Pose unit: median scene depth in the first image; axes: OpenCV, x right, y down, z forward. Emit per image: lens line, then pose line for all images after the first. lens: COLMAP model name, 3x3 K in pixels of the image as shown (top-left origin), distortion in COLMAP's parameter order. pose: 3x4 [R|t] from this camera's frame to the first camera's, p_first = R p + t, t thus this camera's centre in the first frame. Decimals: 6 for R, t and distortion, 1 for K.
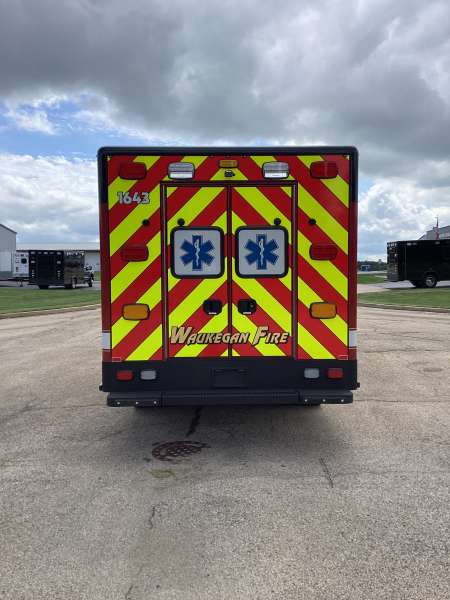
lens RADIAL K [[542.4, 0, 225.0], [0, 542.4, 300.0], [0, 0, 1]] dist [0.061569, -0.017162]
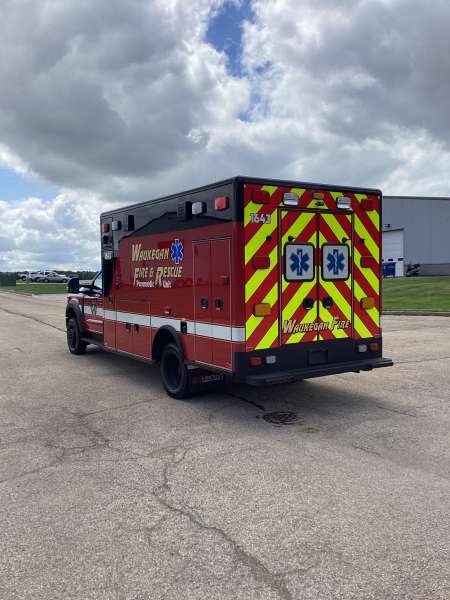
lens RADIAL K [[542.4, 0, 225.0], [0, 542.4, 300.0], [0, 0, 1]] dist [0.061569, -0.017162]
pose [[0.845843, -0.031684, 0.532490, -0.897684], [0.040881, 0.999149, -0.005487, 0.003234], [-0.531863, 0.026410, 0.846418, -0.006323]]
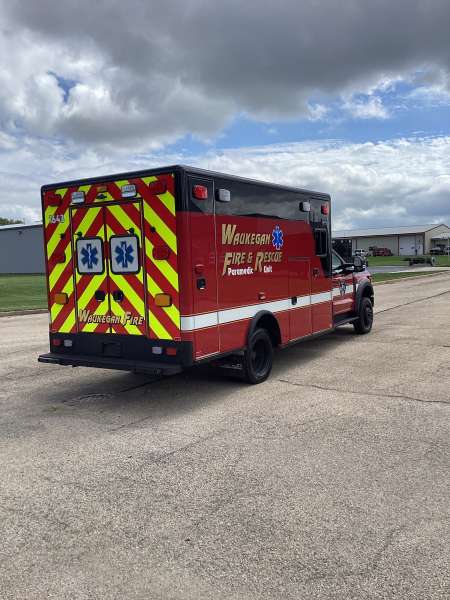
lens RADIAL K [[542.4, 0, 225.0], [0, 542.4, 300.0], [0, 0, 1]] dist [0.061569, -0.017162]
pose [[0.828004, 0.021152, -0.560323, 1.000326], [-0.005018, 0.999528, 0.030316, -0.019824], [0.560700, -0.022290, 0.827719, 0.052578]]
